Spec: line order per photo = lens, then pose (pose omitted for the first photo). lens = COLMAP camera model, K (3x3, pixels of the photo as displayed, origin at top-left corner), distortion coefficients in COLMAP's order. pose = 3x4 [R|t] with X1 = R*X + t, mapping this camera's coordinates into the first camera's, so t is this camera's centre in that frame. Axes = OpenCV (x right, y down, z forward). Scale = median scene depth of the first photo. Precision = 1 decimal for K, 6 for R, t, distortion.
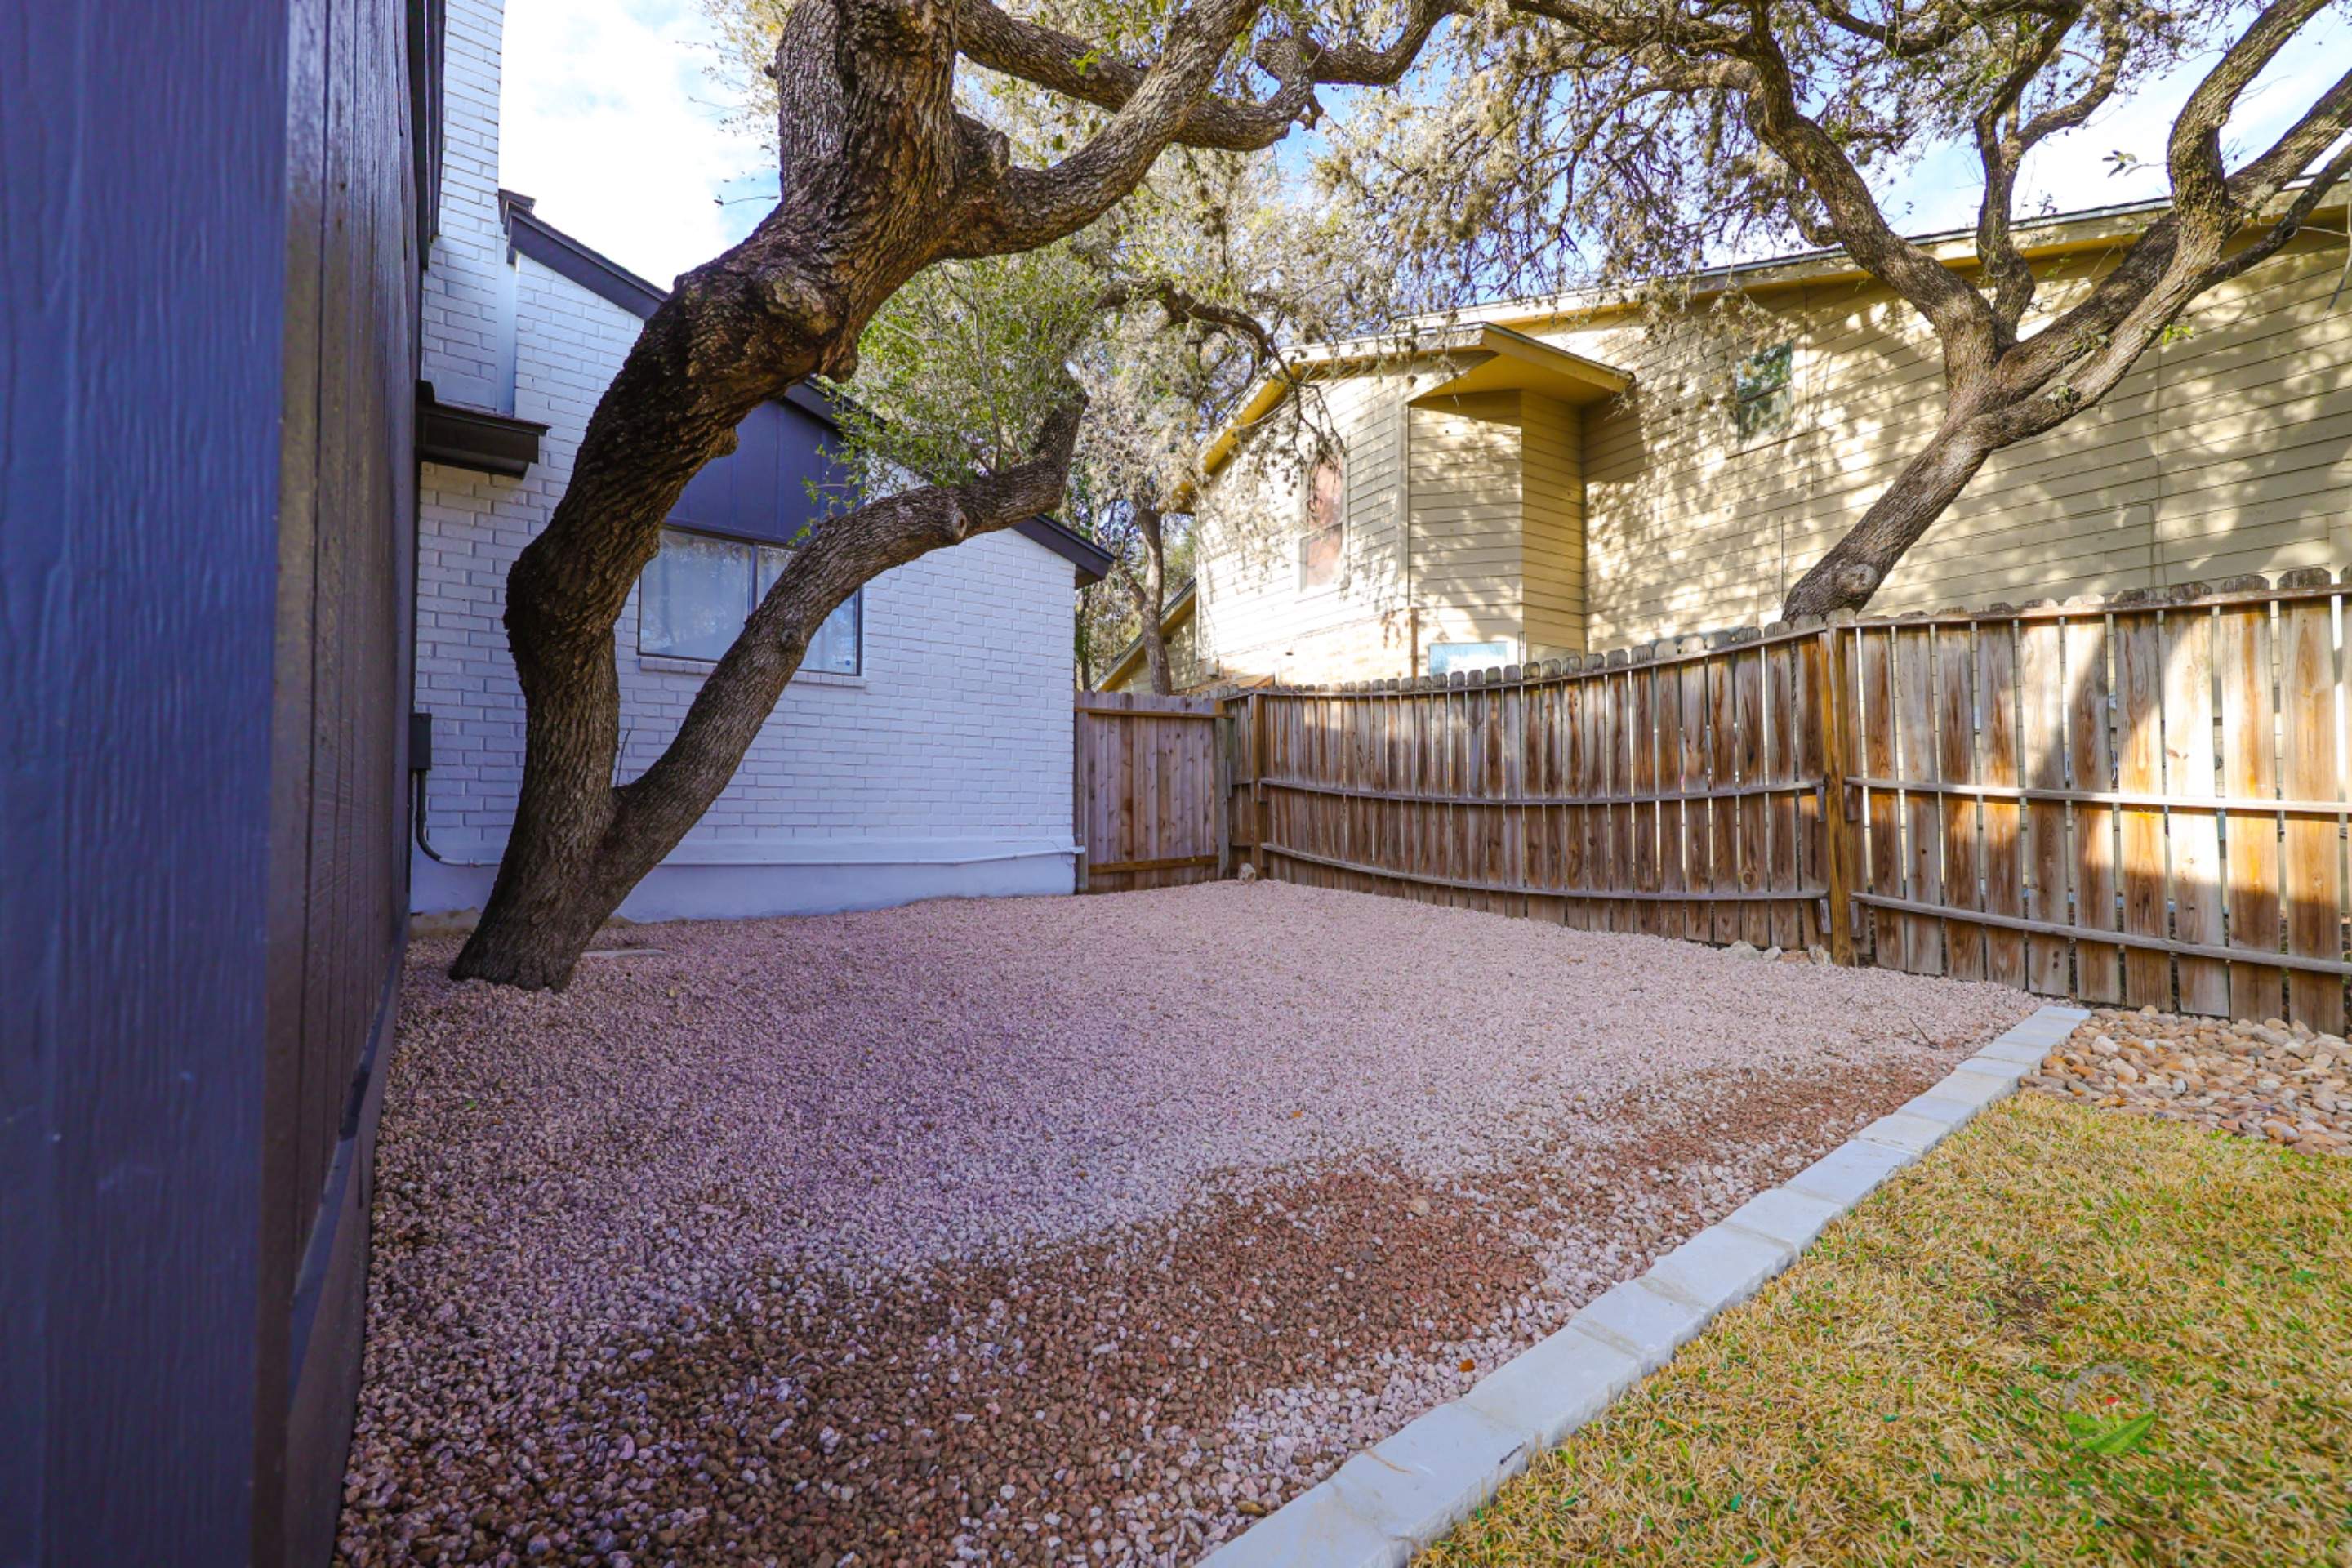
lens RADIAL K [[947.1, 0, 1192.5], [0, 947.1, 796.6], [0, 0, 1]] dist [0.001160, 0.000401]
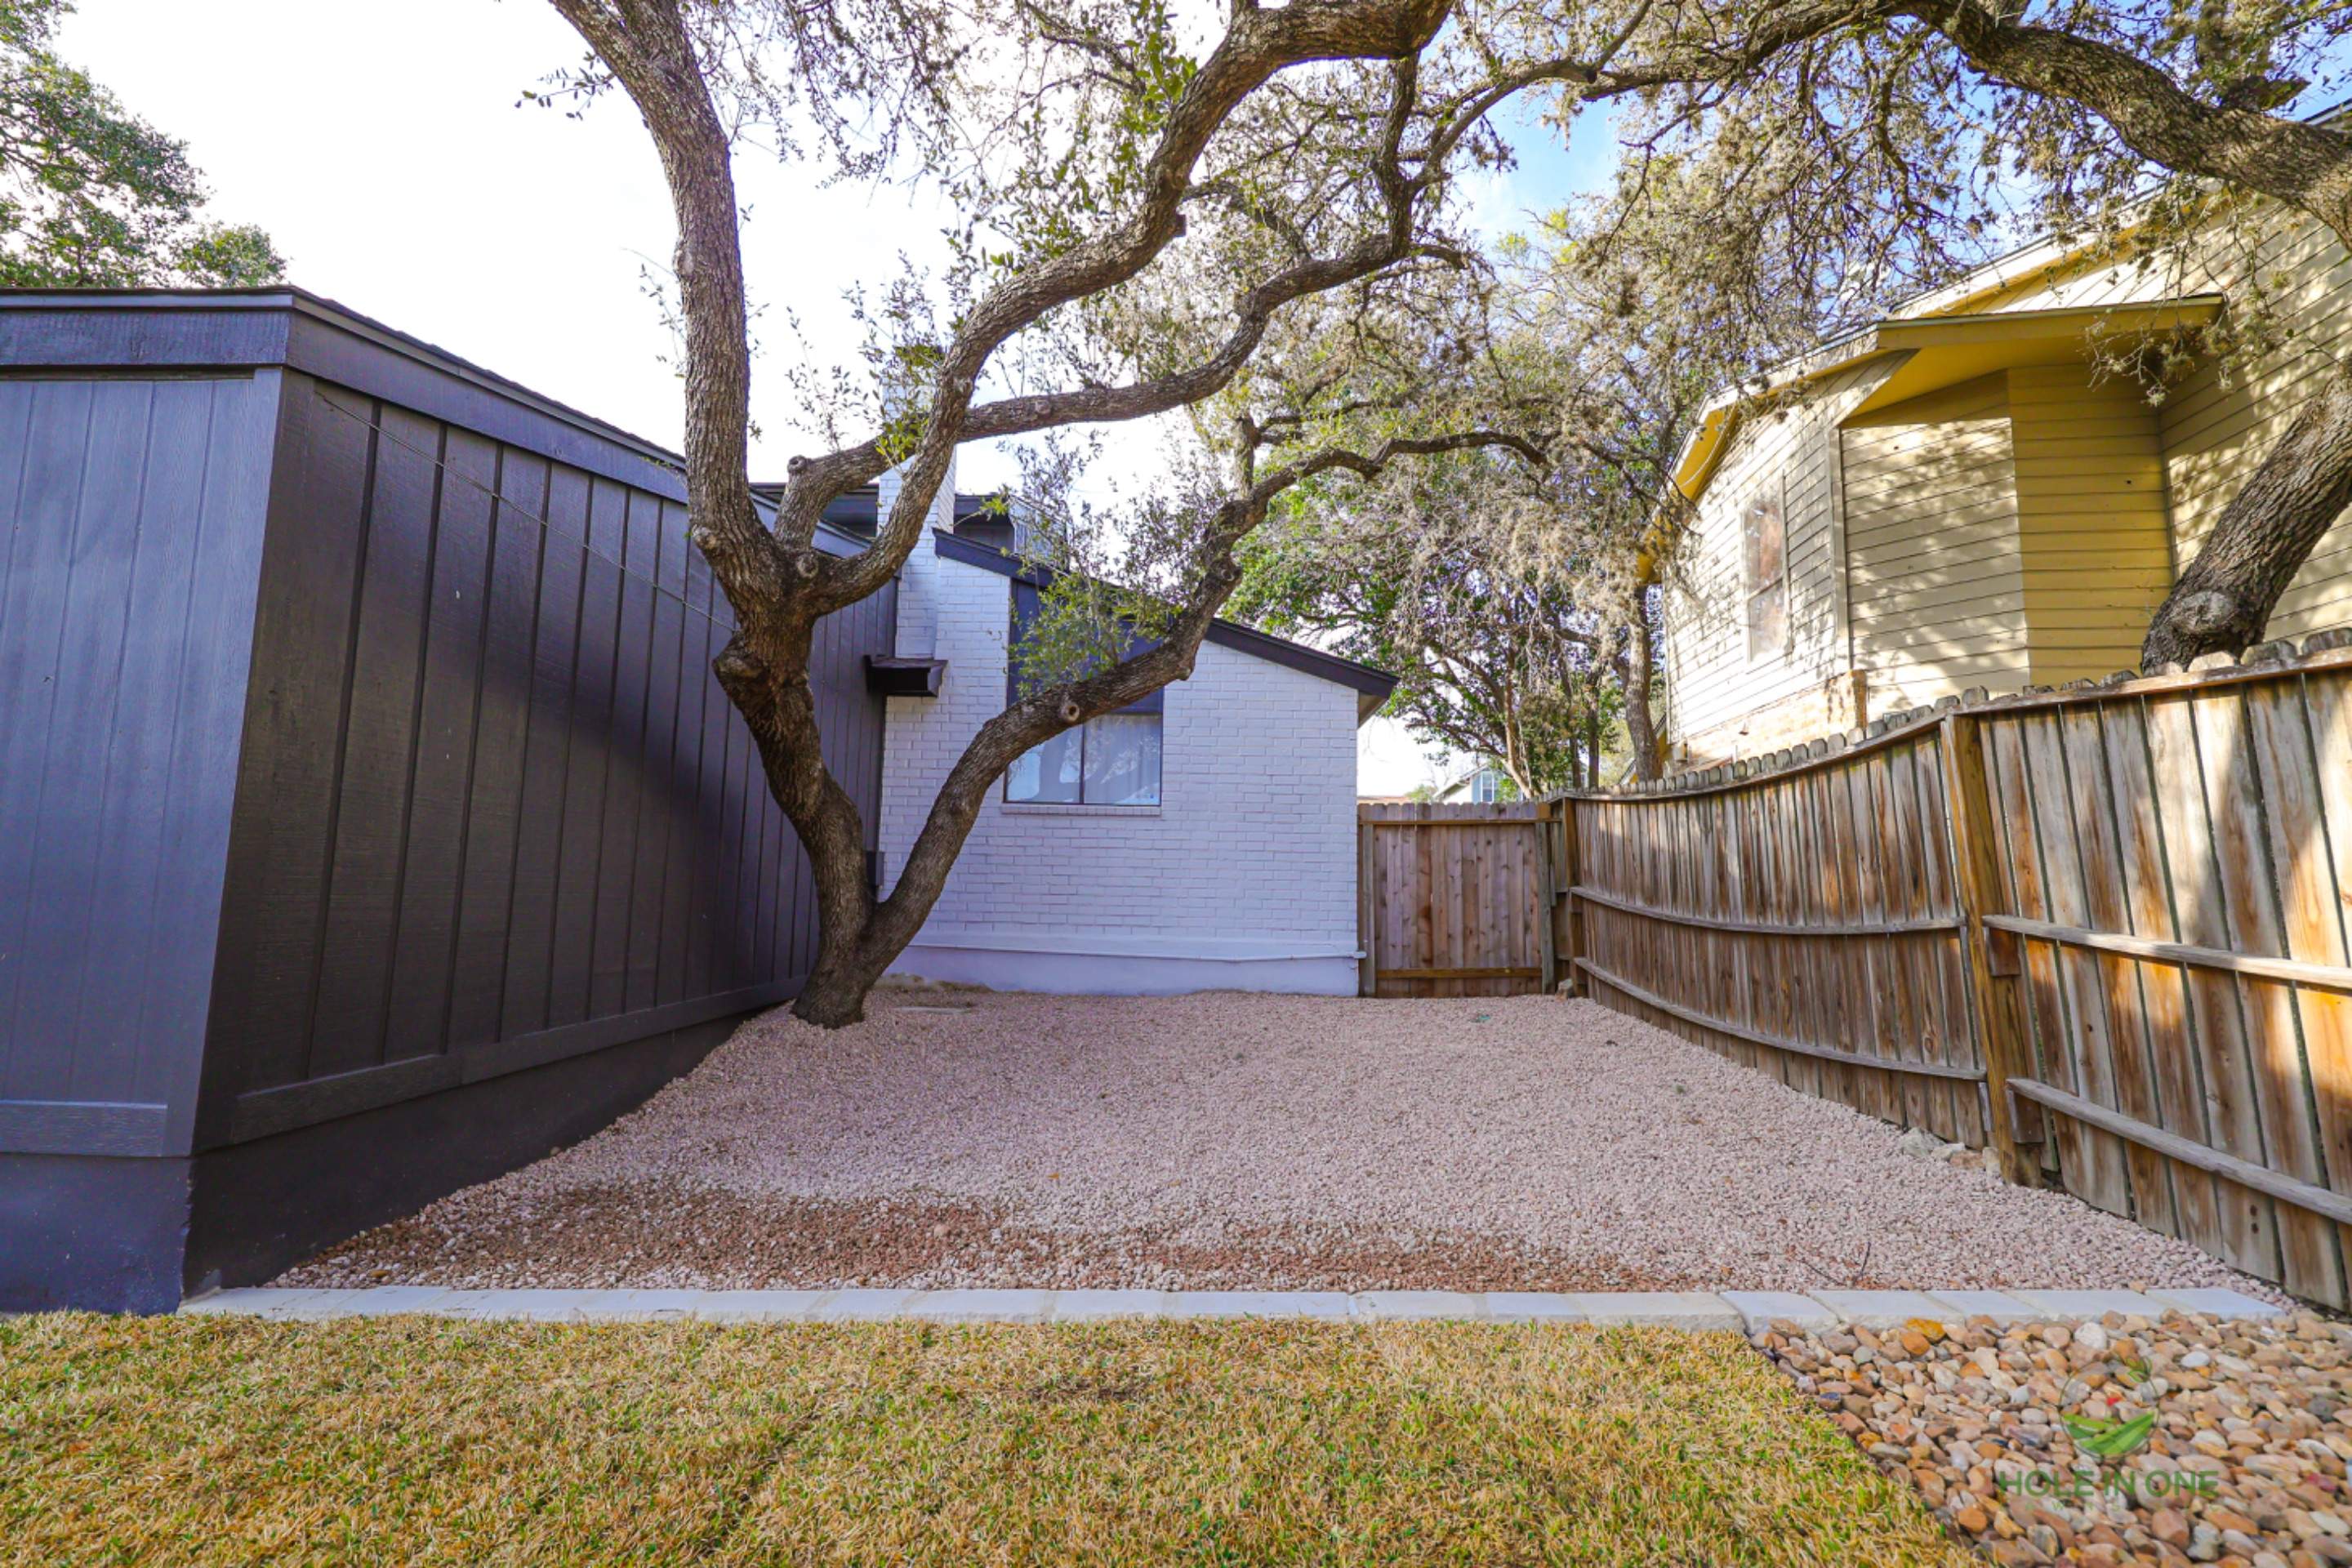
lens RADIAL K [[984.7, 0, 1184.6], [0, 984.7, 787.6], [0, 0, 1]] dist [-0.003274, -0.000038]
pose [[0.771467, -0.052314, -0.634115, 0.394816], [-0.007985, 0.995740, -0.091862, -0.024779], [0.636219, 0.075932, 0.767763, 0.009481]]
